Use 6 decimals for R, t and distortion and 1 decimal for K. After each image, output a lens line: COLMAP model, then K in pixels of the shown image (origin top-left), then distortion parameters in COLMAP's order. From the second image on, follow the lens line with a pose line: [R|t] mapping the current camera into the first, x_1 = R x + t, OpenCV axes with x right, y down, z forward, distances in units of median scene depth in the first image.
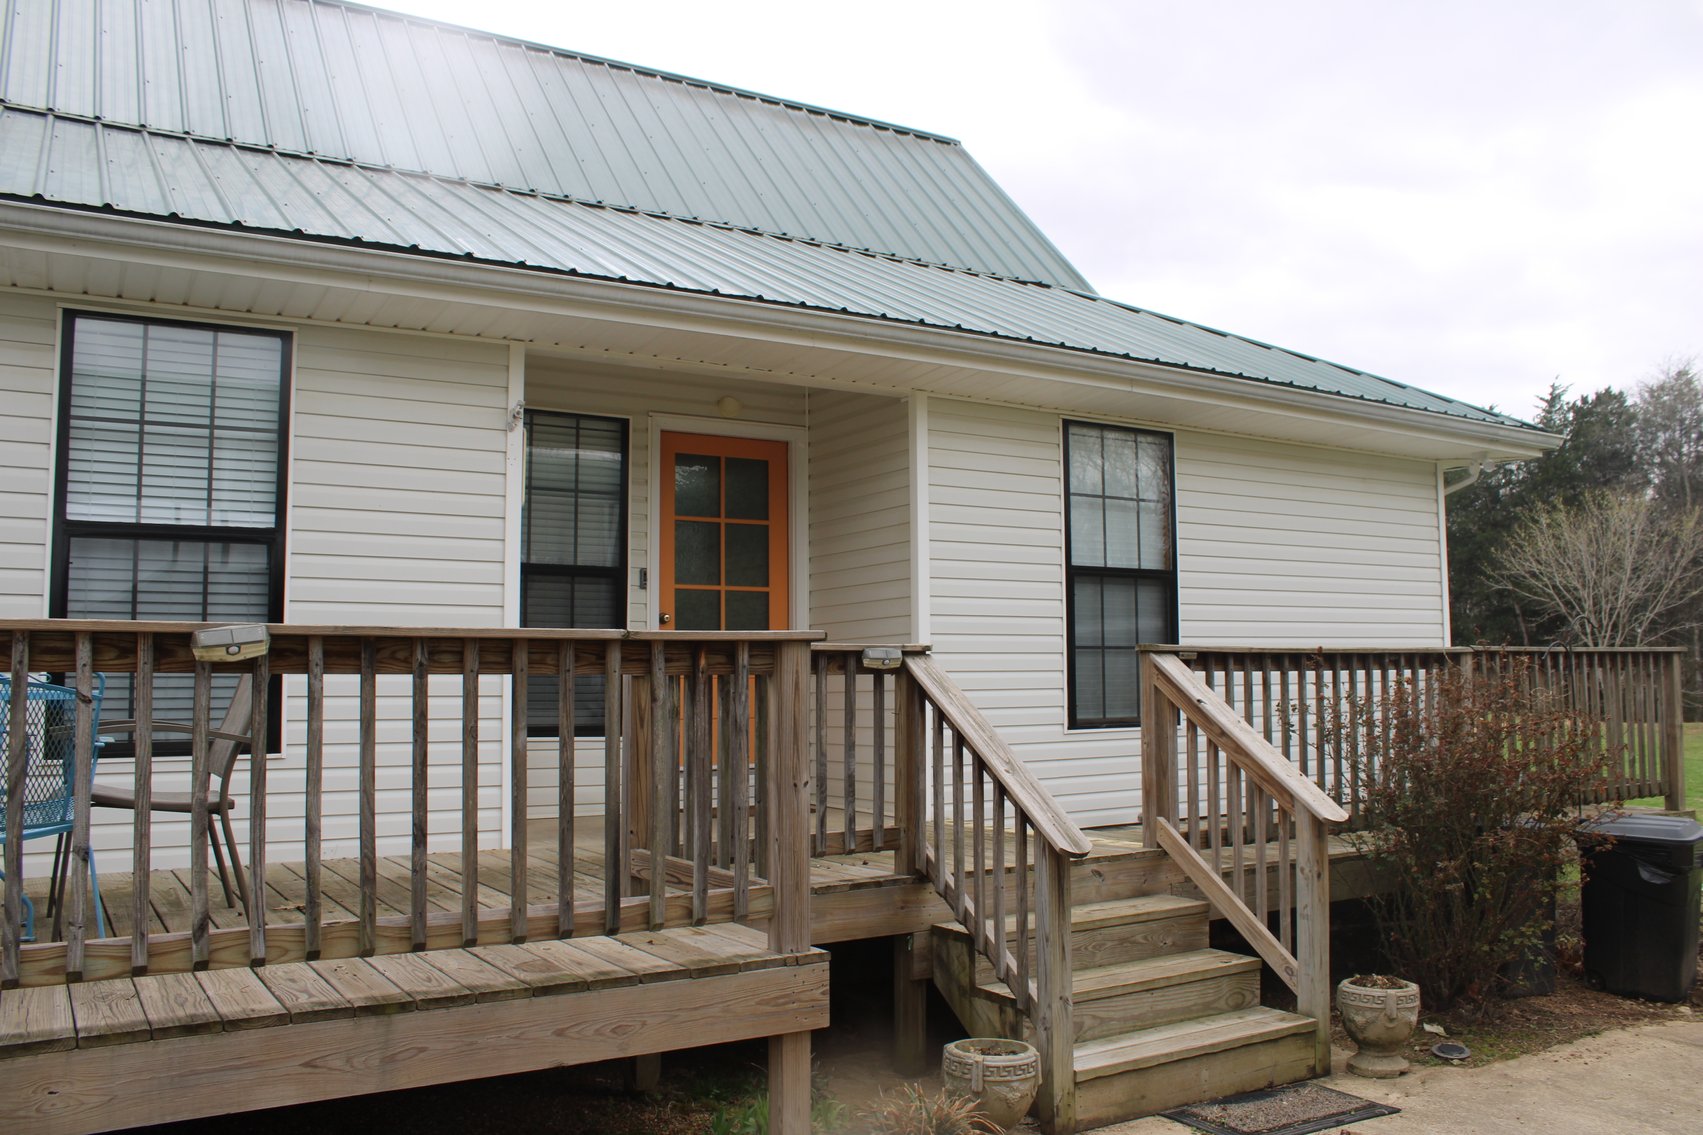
lens RADIAL K [[1394.3, 0, 845.4], [0, 1394.3, 569.9], [0, 0, 1]] dist [-0.153874, 0.129817]
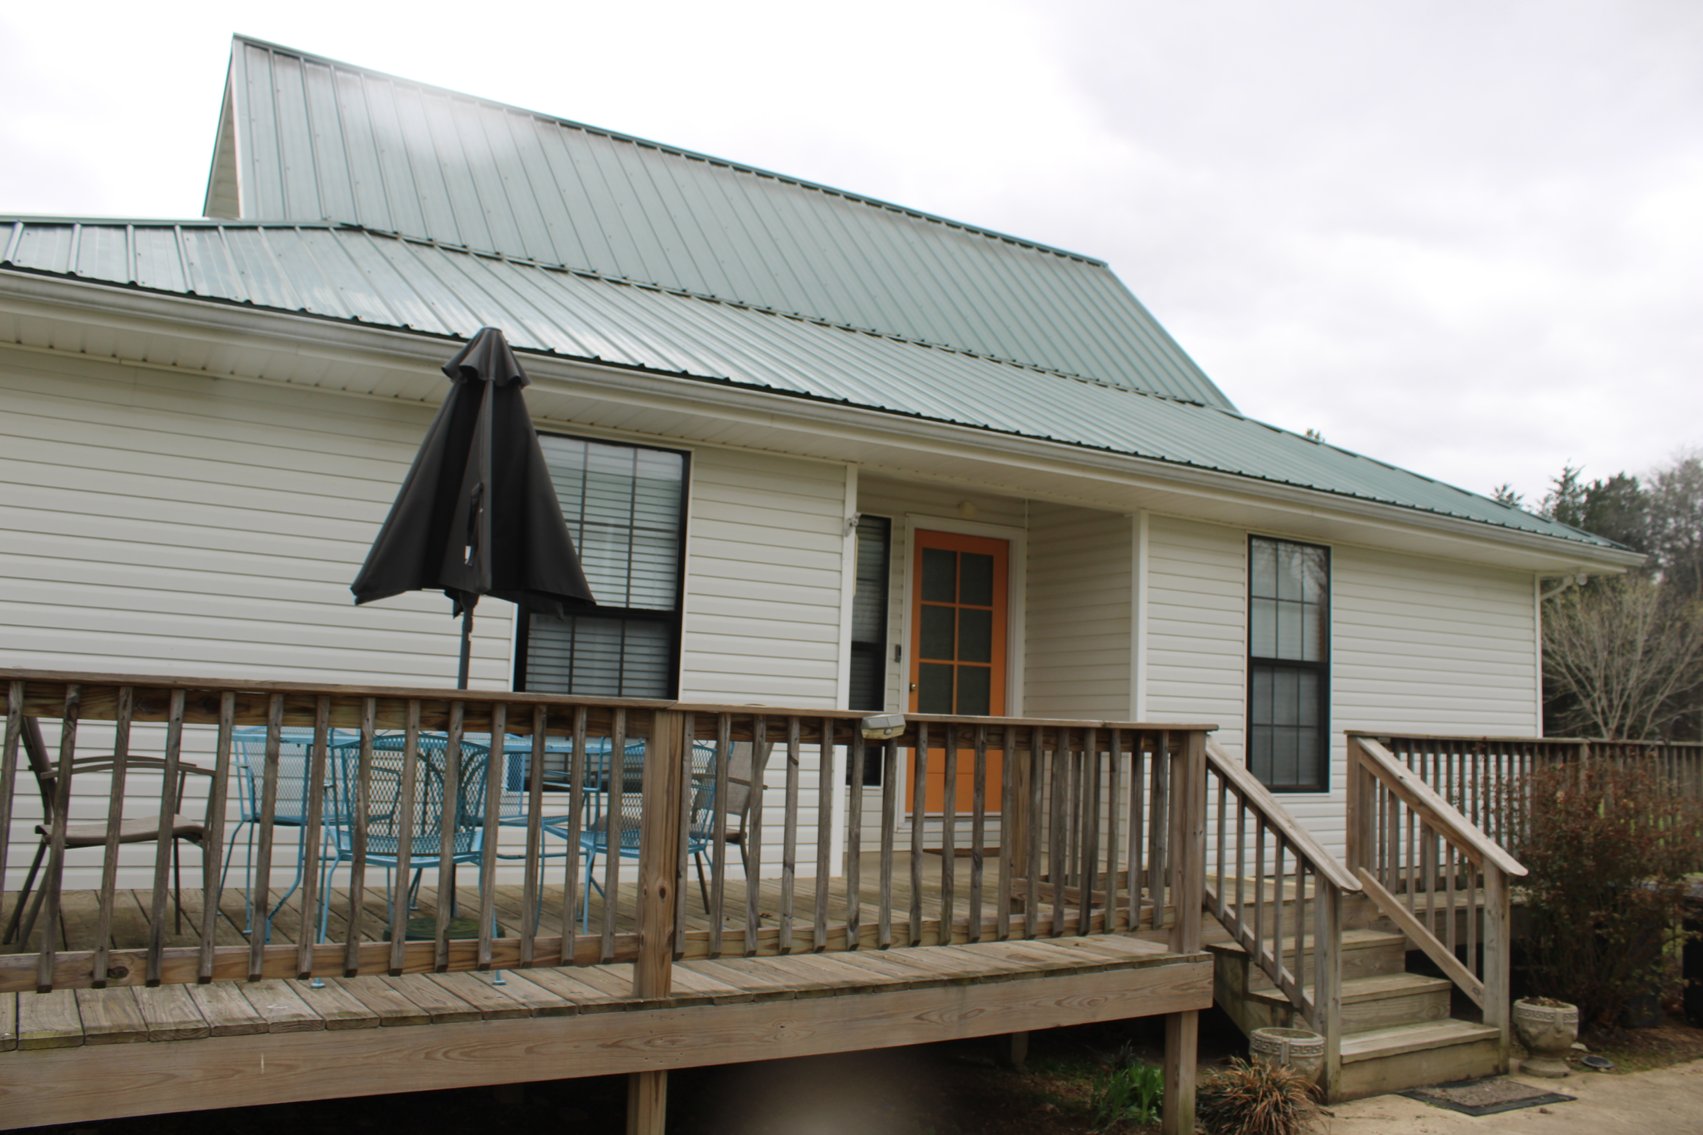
lens RADIAL K [[1394.3, 0, 852.8], [0, 1394.3, 560.5], [0, 0, 1]] dist [-0.153874, 0.129817]
pose [[0.999031, 0.043830, 0.003955, -0.264347], [-0.043638, 0.998253, -0.039831, -0.032765], [-0.005694, 0.039620, 0.999199, -0.263179]]
